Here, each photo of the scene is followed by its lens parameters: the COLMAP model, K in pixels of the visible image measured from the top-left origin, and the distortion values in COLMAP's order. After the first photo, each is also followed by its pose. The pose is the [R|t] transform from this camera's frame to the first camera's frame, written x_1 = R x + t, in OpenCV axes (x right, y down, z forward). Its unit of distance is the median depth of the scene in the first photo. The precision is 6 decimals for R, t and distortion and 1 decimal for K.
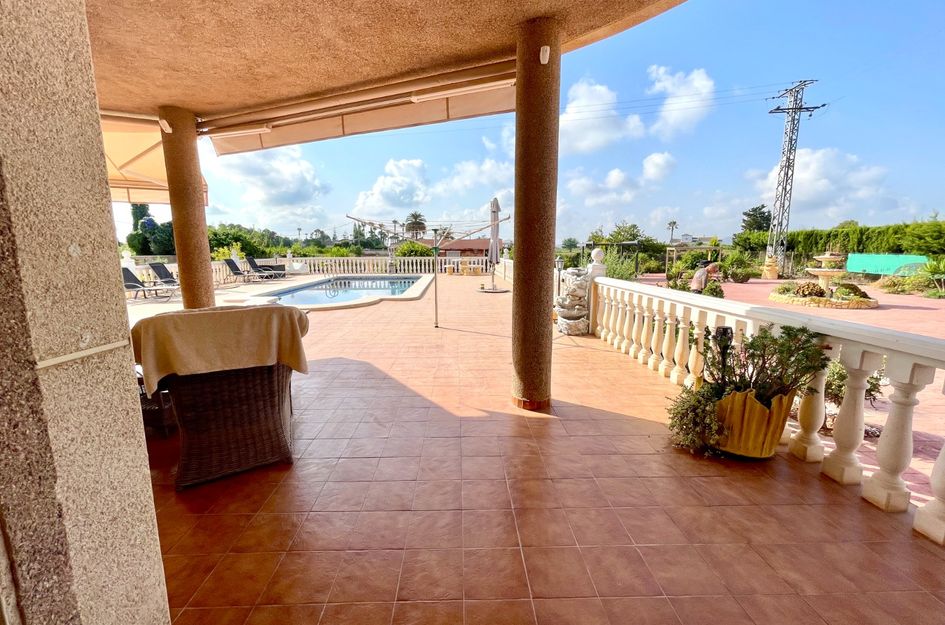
lens RADIAL K [[385.8, 0, 472.3], [0, 385.8, 317.0], [0, 0, 1]] dist [0.000134, 0.000261]
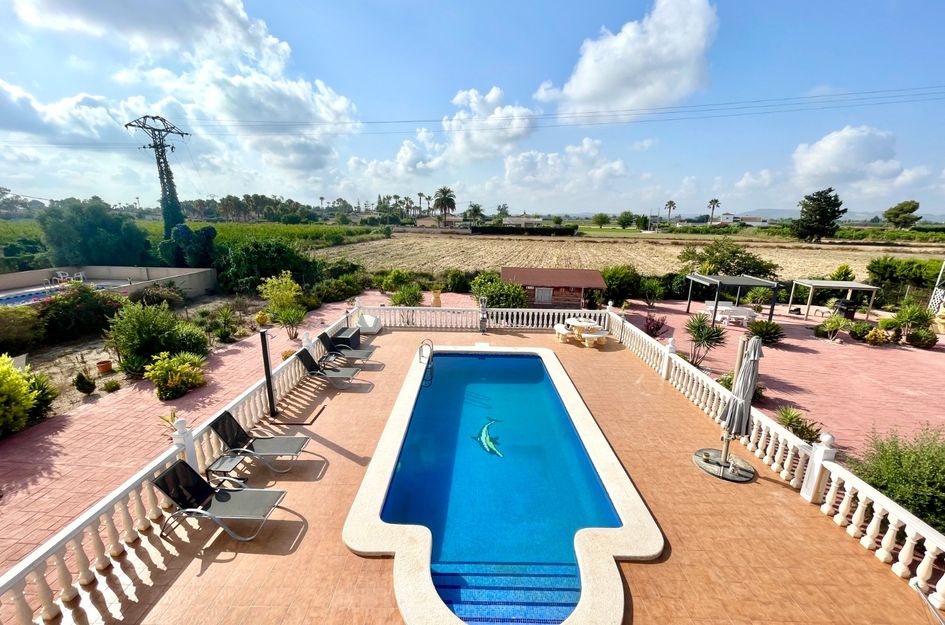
lens RADIAL K [[381.9, 0, 470.4], [0, 381.9, 315.3], [0, 0, 1]] dist [-0.000864, 0.000082]
pose [[0.998662, 0.030884, -0.041472, -0.028311], [-0.027391, 0.996230, 0.082313, -0.029198], [0.043858, -0.081066, 0.995743, 0.029267]]
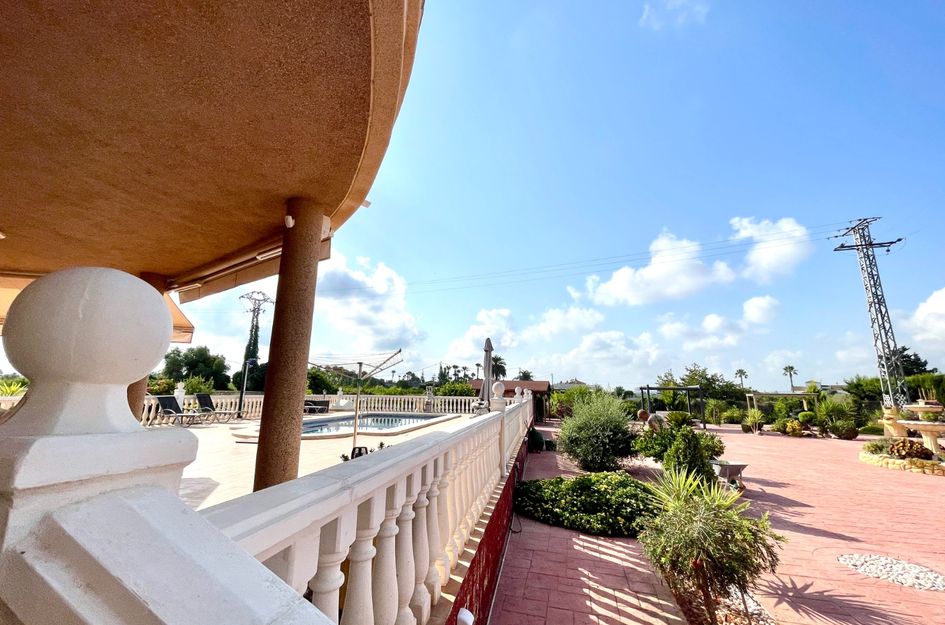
lens RADIAL K [[387.3, 0, 469.6], [0, 387.3, 313.9], [0, 0, 1]] dist [-0.001394, 0.000194]
pose [[0.973089, -0.024807, -0.229091, 0.020385], [-0.060863, 0.931213, -0.359357, 0.000813], [0.222247, 0.363629, 0.904644, 0.001626]]
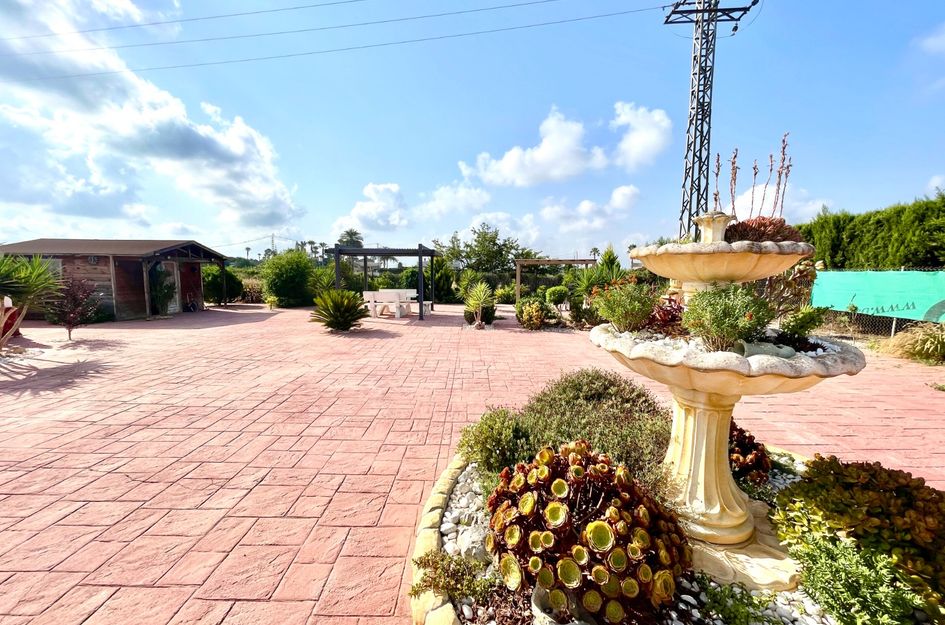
lens RADIAL K [[368.8, 0, 474.6], [0, 368.8, 318.3], [0, 0, 1]] dist [0.000791, 0.000181]
pose [[0.998980, 0.003192, 0.045037, 0.080003], [-0.000934, 0.998746, -0.050052, -0.012255], [-0.045140, 0.049959, 0.997731, 0.084599]]
